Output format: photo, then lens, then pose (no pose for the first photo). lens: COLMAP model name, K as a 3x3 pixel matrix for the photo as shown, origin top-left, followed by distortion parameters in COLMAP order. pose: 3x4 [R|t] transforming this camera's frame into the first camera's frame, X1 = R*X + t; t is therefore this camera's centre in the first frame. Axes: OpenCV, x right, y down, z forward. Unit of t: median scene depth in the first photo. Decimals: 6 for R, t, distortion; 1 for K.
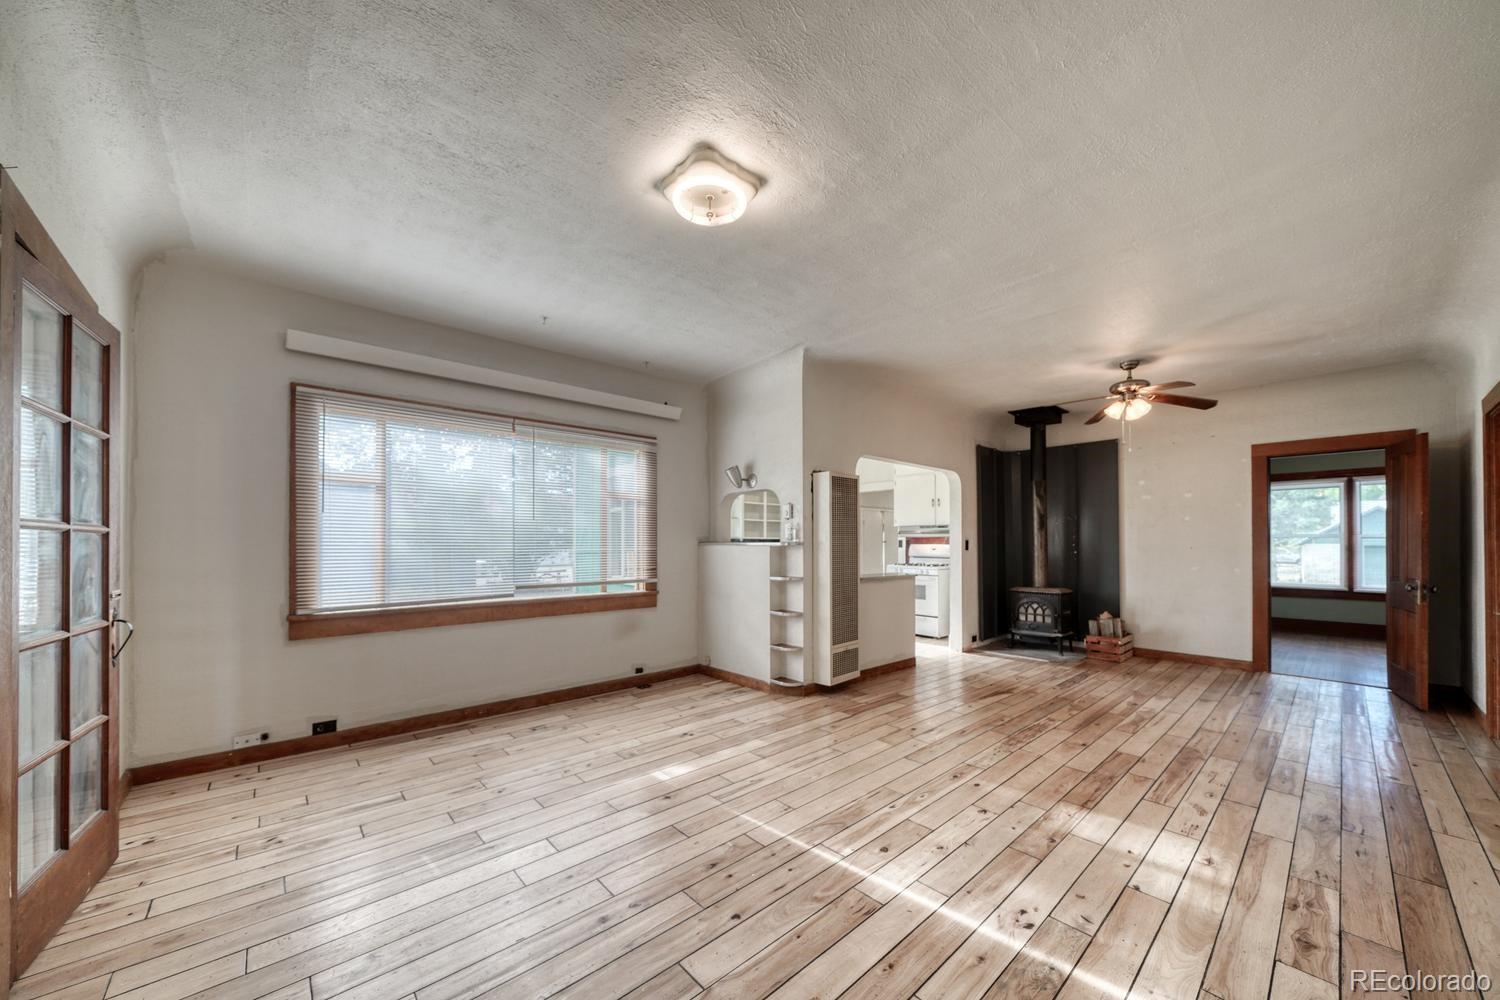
lens RADIAL K [[525.4, 0, 748.8], [0, 525.4, 527.6], [0, 0, 1]] dist [-0.001227, -0.000110]
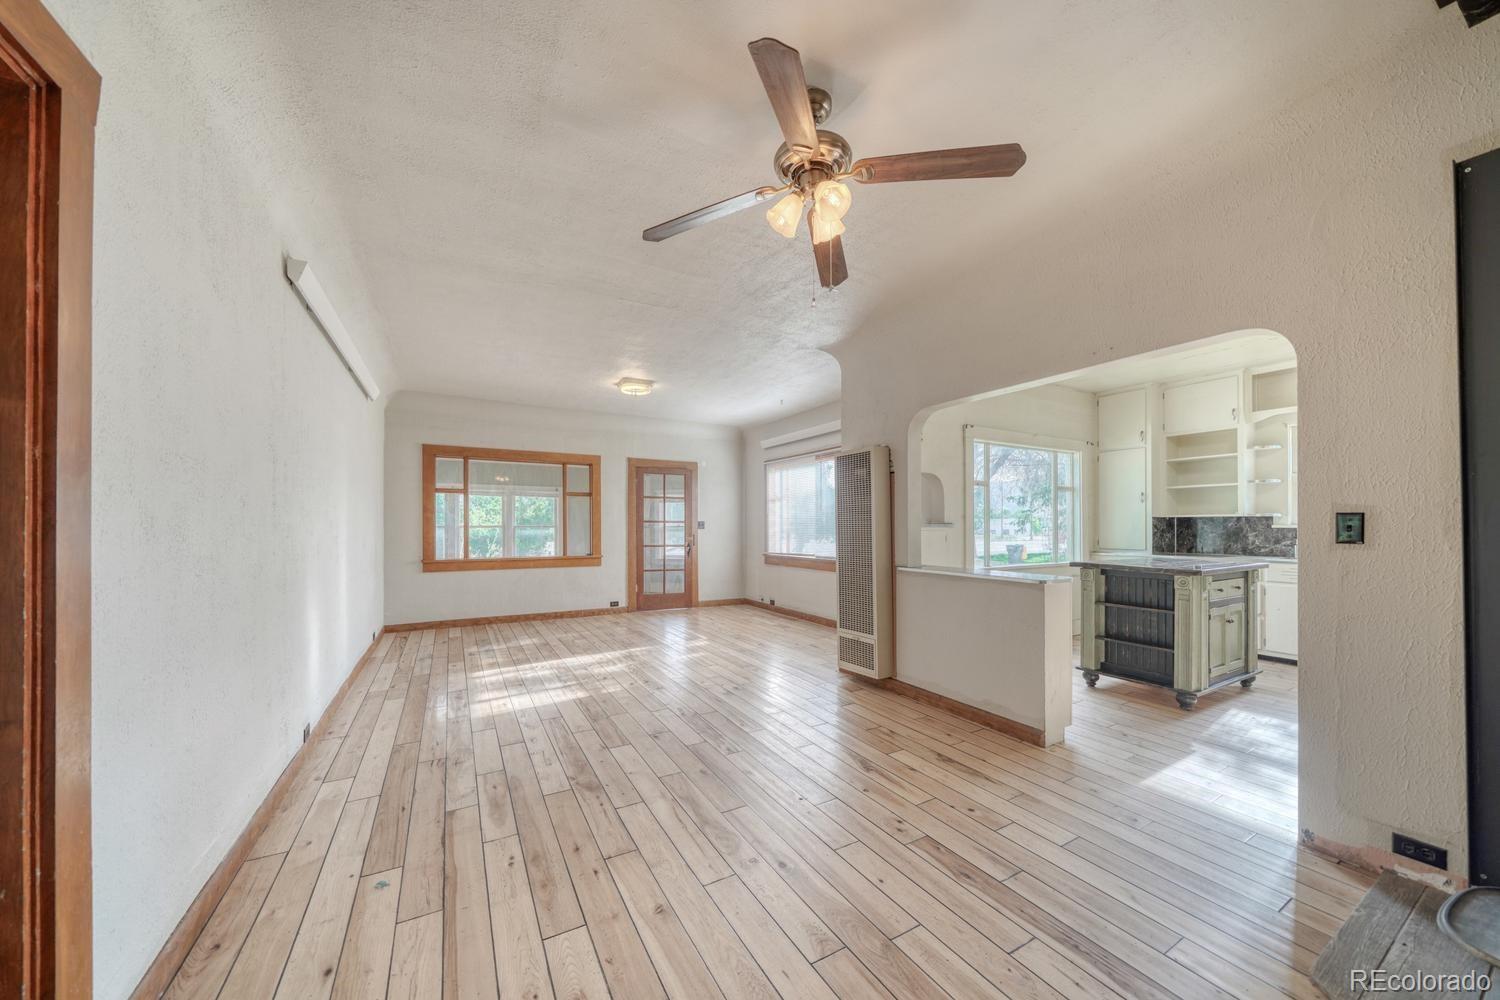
lens RADIAL K [[525.4, 0, 748.8], [0, 525.4, 527.6], [0, 0, 1]] dist [-0.001227, -0.000110]
pose [[-0.207948, -0.001899, -0.978138, 1.577202], [0.027223, 0.999600, -0.007728, 0.053850], [0.977761, -0.028234, -0.207813, 1.416690]]
